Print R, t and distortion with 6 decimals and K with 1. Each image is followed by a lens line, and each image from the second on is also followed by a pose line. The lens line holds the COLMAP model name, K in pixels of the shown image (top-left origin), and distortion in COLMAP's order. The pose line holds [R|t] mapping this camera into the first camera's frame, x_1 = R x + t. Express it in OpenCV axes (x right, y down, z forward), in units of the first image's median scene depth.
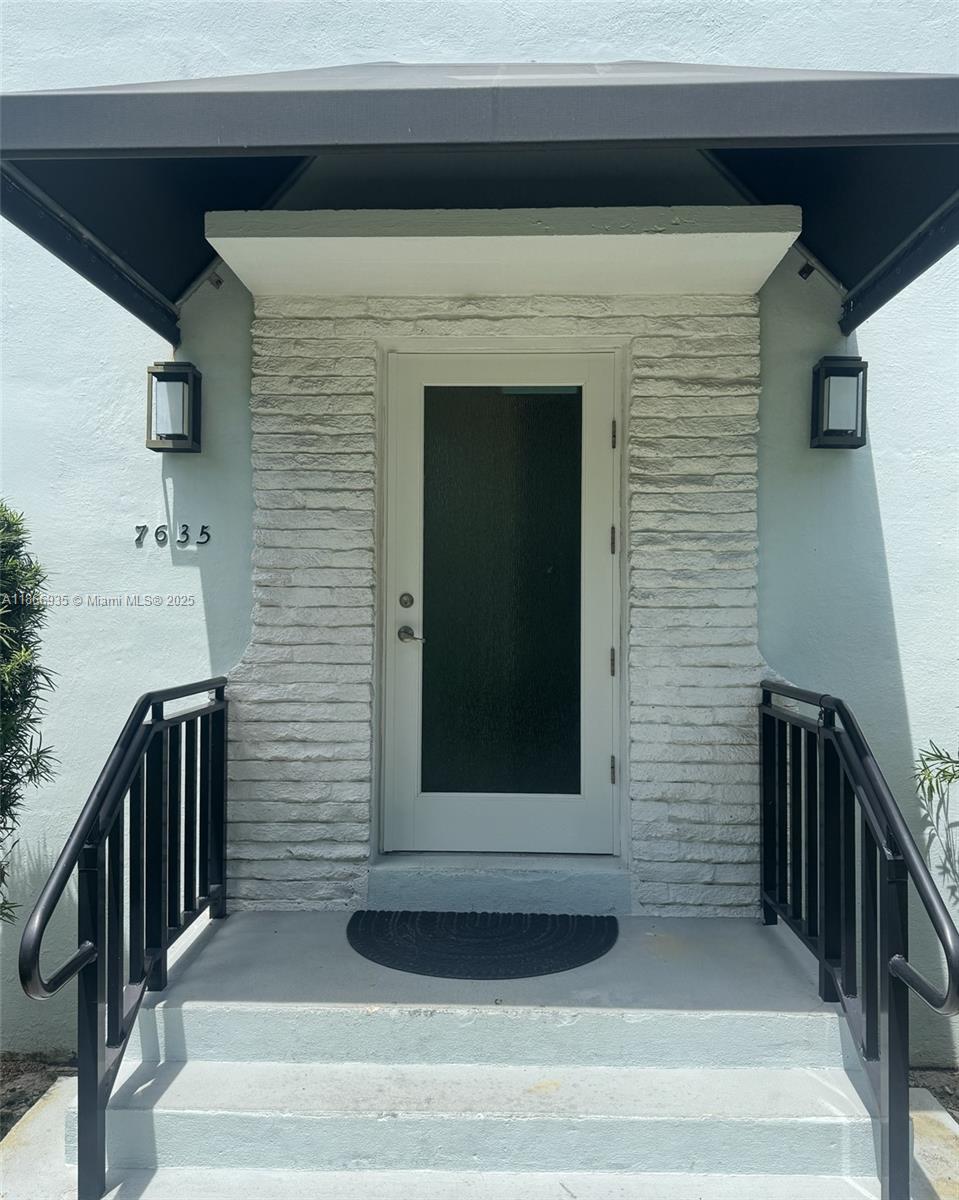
lens RADIAL K [[903.0, 0, 479.9], [0, 903.0, 602.3], [0, 0, 1]] dist [-0.004026, -0.005544]
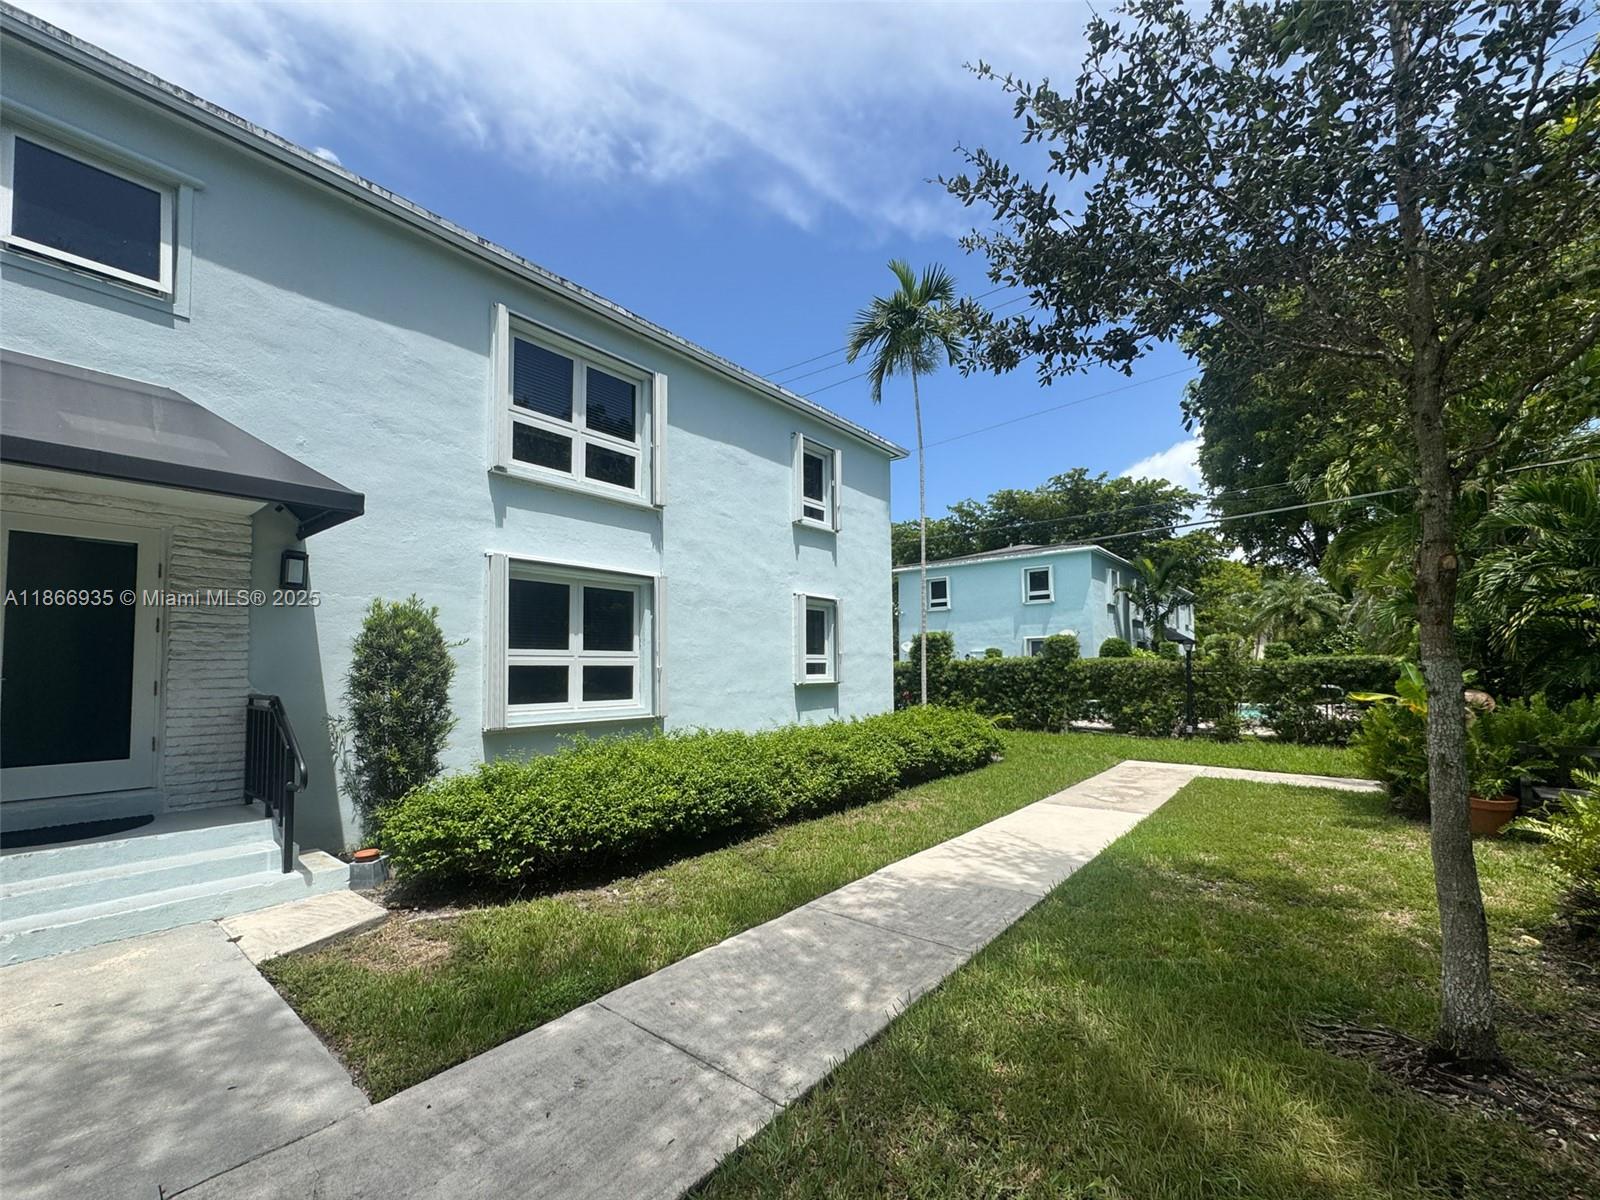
lens RADIAL K [[667.5, 0, 791.3], [0, 667.5, 646.9], [0, 0, 1]] dist [-0.001507, -0.000079]
pose [[0.619316, 0.022147, 0.784829, -0.138954], [-0.005961, 0.999706, -0.023507, 0.002850], [-0.785119, 0.009880, 0.619266, -1.005826]]
